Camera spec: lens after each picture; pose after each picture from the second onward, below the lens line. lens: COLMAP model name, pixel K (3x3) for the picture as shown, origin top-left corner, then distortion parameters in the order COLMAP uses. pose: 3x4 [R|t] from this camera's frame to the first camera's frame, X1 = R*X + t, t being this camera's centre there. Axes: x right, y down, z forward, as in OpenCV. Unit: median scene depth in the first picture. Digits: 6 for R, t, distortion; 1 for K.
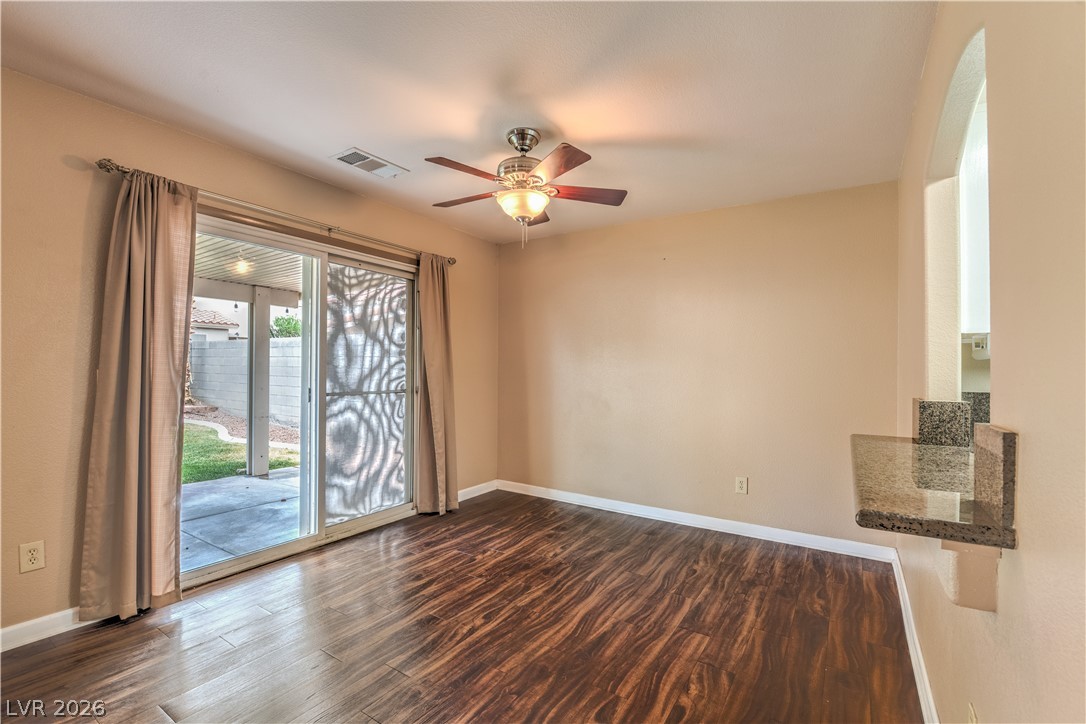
lens RADIAL K [[477.0, 0, 548.2], [0, 477.0, 362.4], [0, 0, 1]] dist [-0.003016, -0.009744]
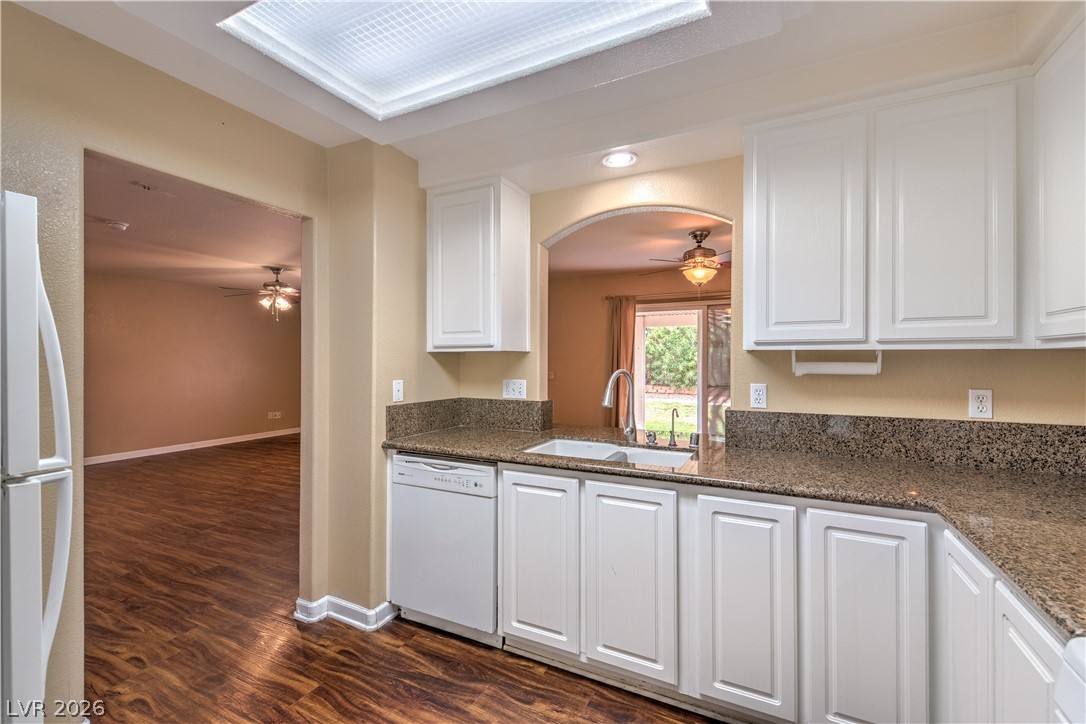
lens RADIAL K [[467.0, 0, 548.3], [0, 467.0, 360.6], [0, 0, 1]] dist [0.007371, -0.000159]
pose [[0.108817, -0.005825, -0.994045, 1.666475], [0.012628, 0.999910, -0.004477, -0.043148], [0.993982, -0.012066, 0.108881, 0.331324]]
